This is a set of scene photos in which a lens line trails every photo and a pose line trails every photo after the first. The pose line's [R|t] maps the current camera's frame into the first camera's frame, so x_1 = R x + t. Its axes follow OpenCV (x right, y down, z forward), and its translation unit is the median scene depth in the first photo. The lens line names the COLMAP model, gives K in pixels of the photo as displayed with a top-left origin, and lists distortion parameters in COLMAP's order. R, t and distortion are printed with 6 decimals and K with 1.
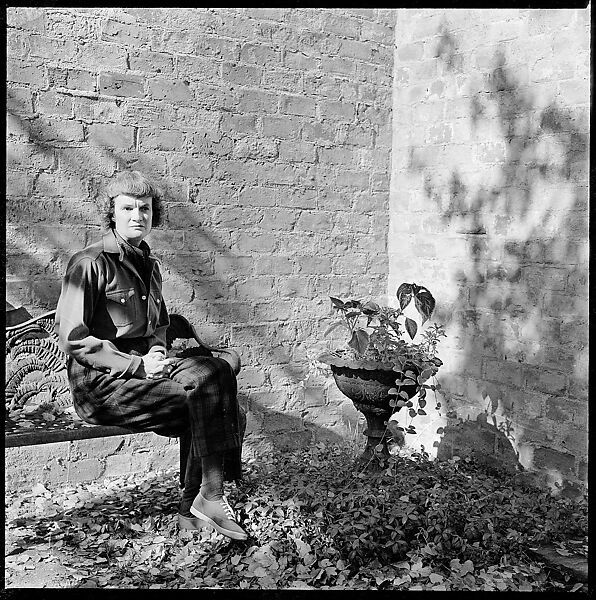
lens RADIAL K [[862.4, 0, 298.0], [0, 862.4, 300.0], [0, 0, 1]] dist [-0.005946, -0.125000]
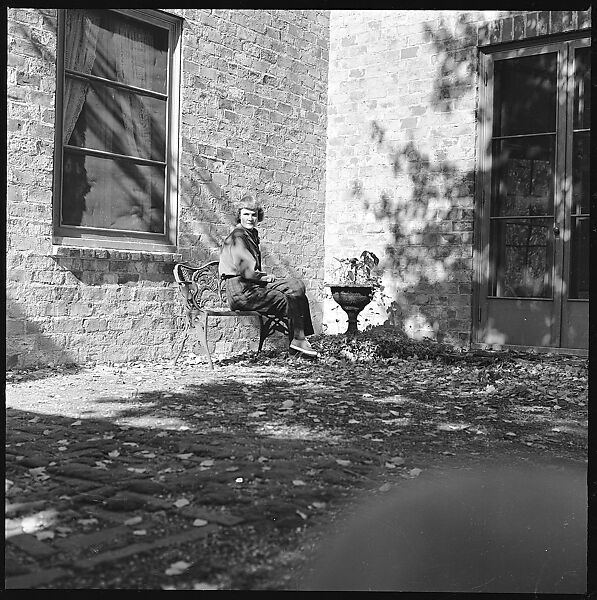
lens RADIAL K [[860.3, 0, 298.5], [0, 860.3, 300.0], [0, 0, 1]] dist [0.013294, -0.190629]
pose [[0.943181, -0.010481, 0.332114, -0.754342], [0.030438, 0.998025, -0.054945, 0.218321], [-0.330883, 0.061932, 0.941637, -0.981573]]
